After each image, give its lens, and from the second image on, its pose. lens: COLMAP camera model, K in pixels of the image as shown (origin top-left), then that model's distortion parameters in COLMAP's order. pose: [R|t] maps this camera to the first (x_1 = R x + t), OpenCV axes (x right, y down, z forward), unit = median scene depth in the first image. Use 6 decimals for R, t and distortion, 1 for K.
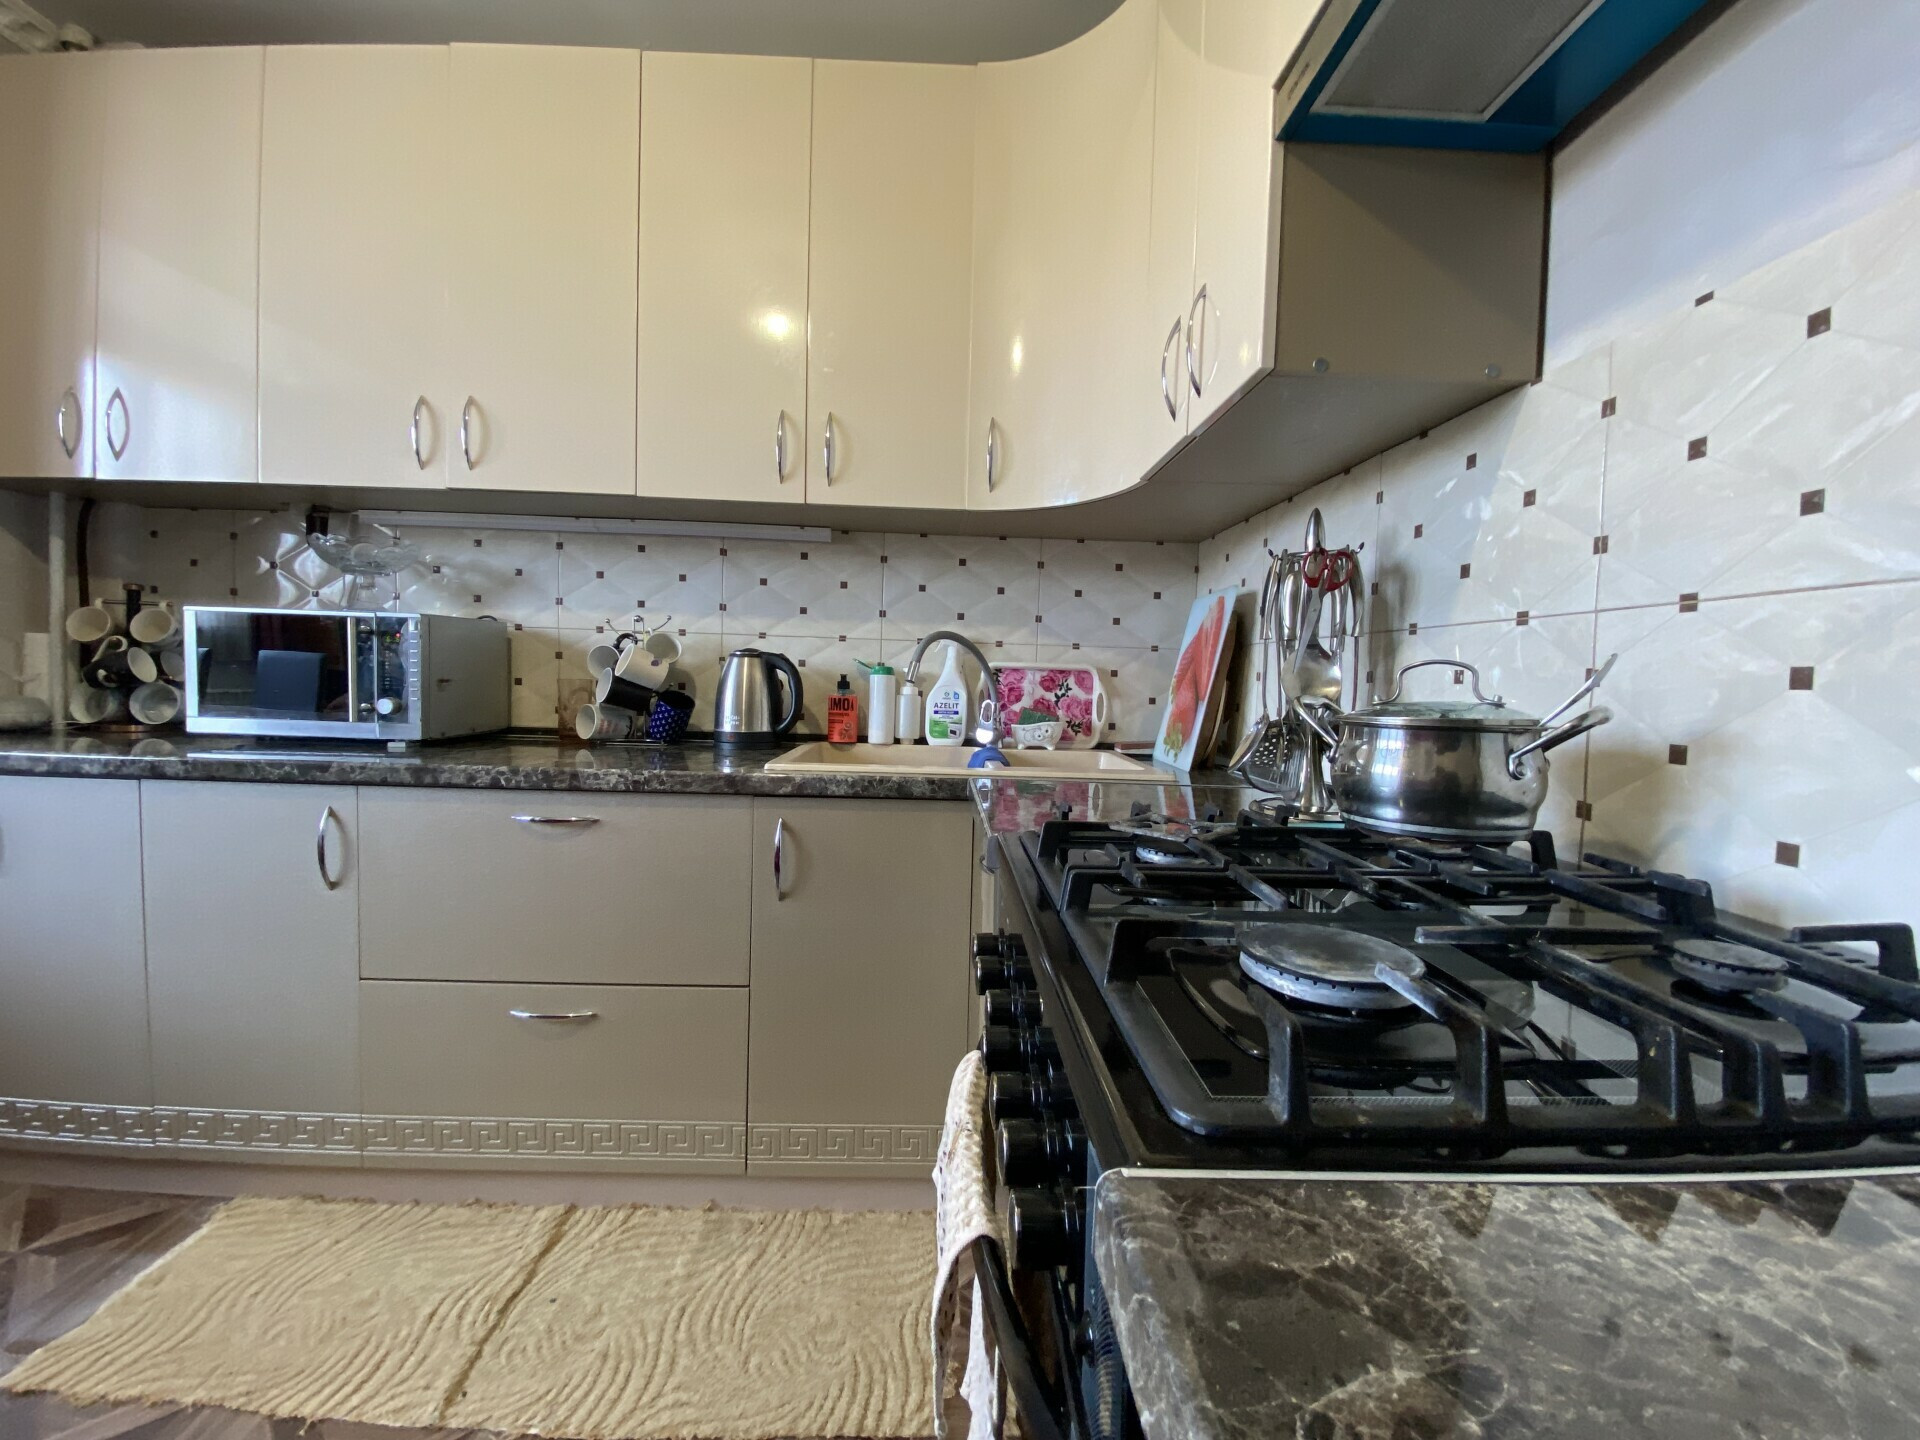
lens RADIAL K [[768.8, 0, 947.9], [0, 768.8, 715.8], [0, 0, 1]] dist [0.012225, -0.016412]
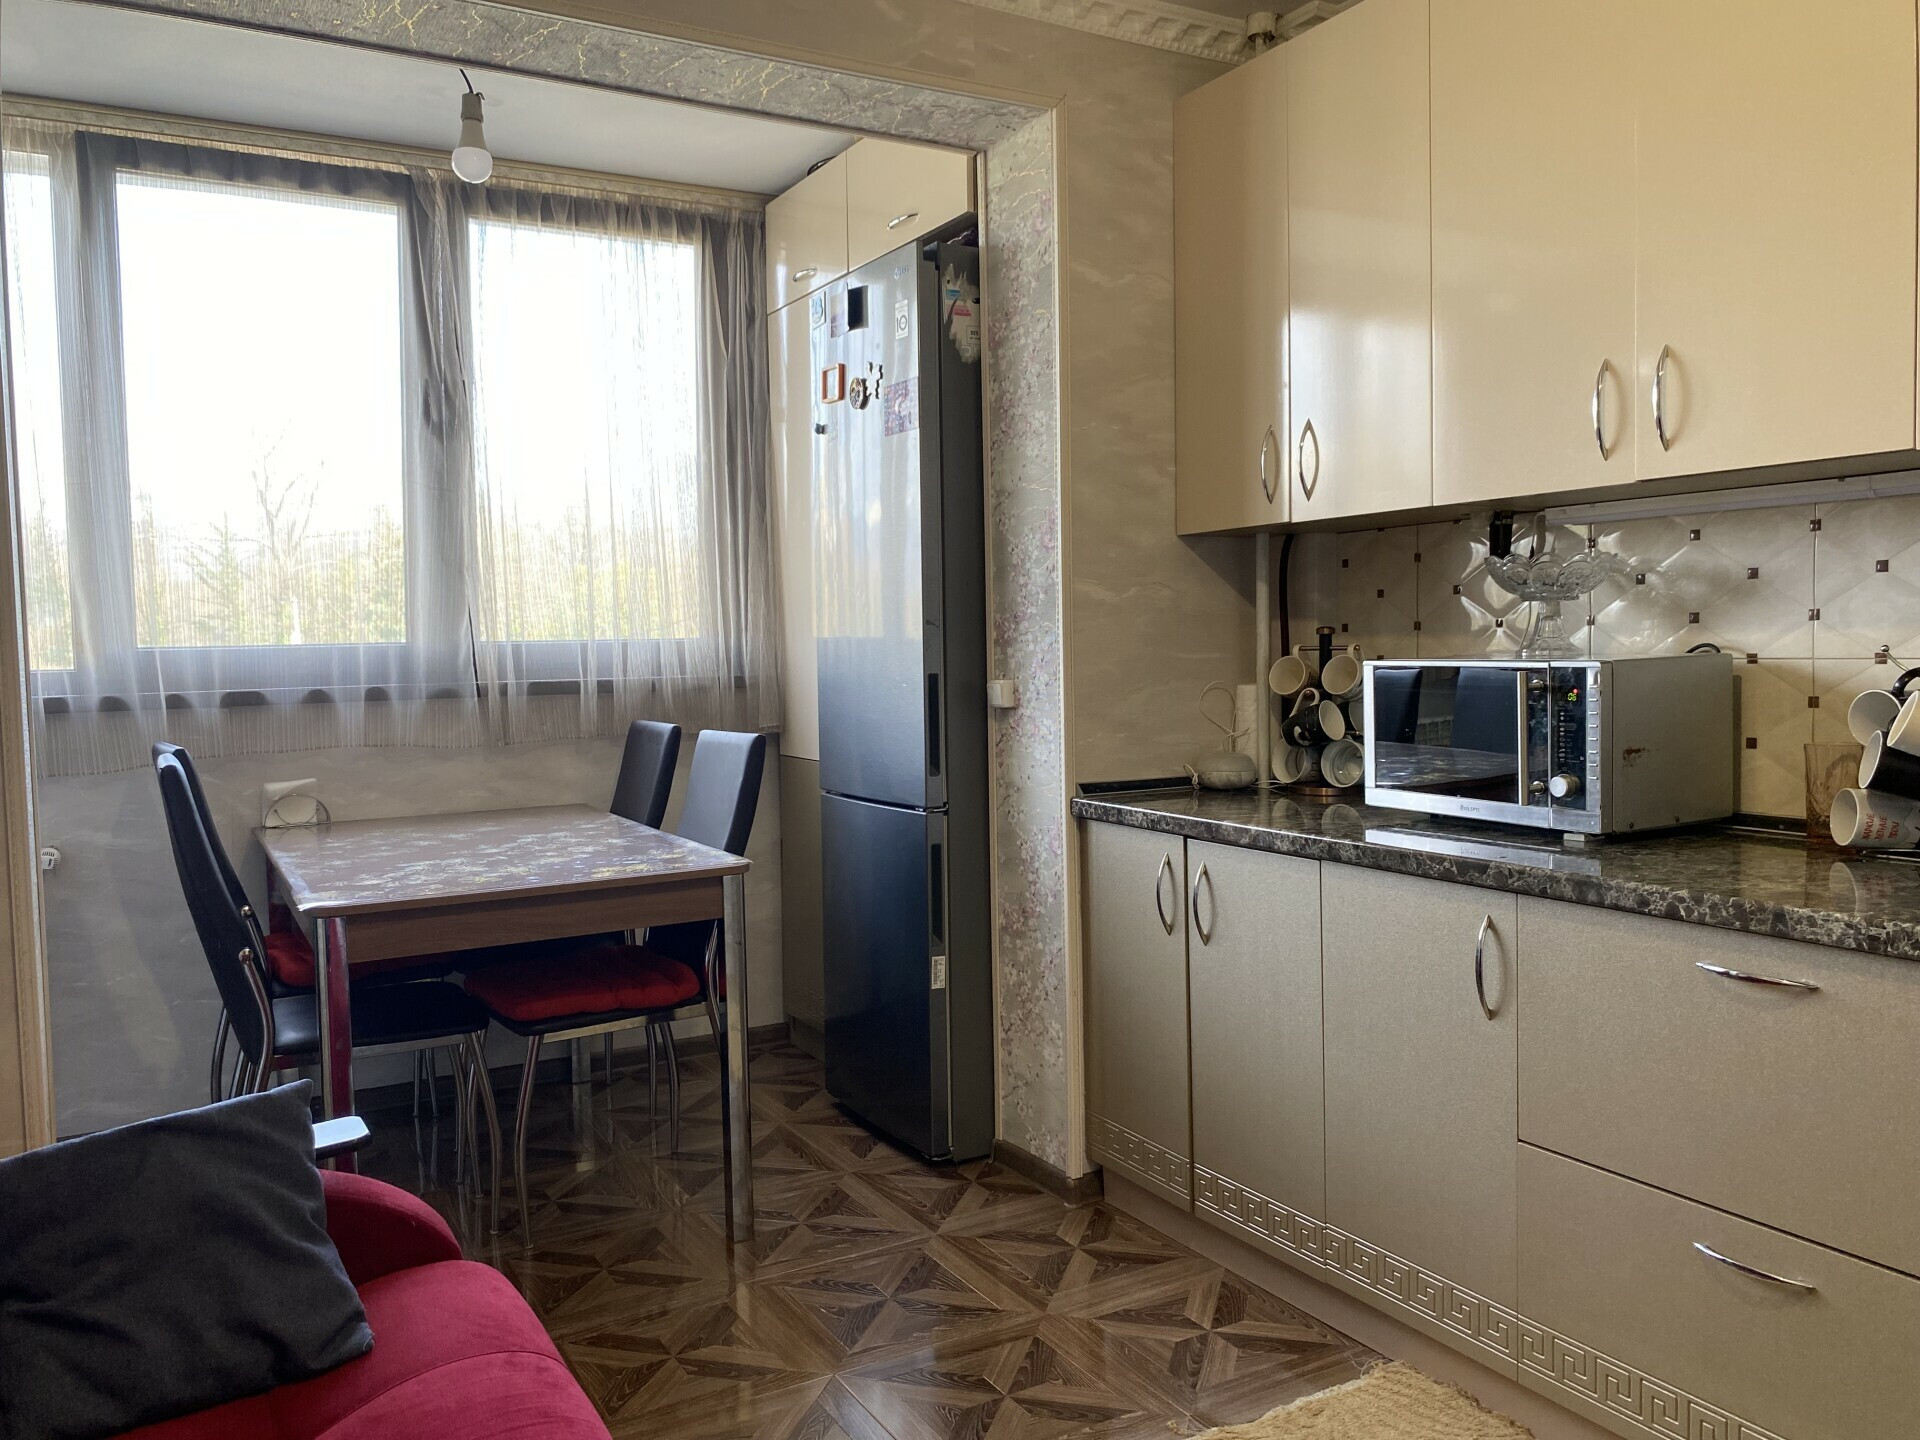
lens RADIAL K [[1453.4, 0, 966.3], [0, 1453.4, 714.9], [0, 0, 1]] dist [0.013587, -0.022212]
pose [[0.469669, 0.004836, -0.882829, 0.540774], [-0.008291, 0.999965, 0.001067, -0.169765], [0.882803, 0.006818, 0.469693, -0.380875]]
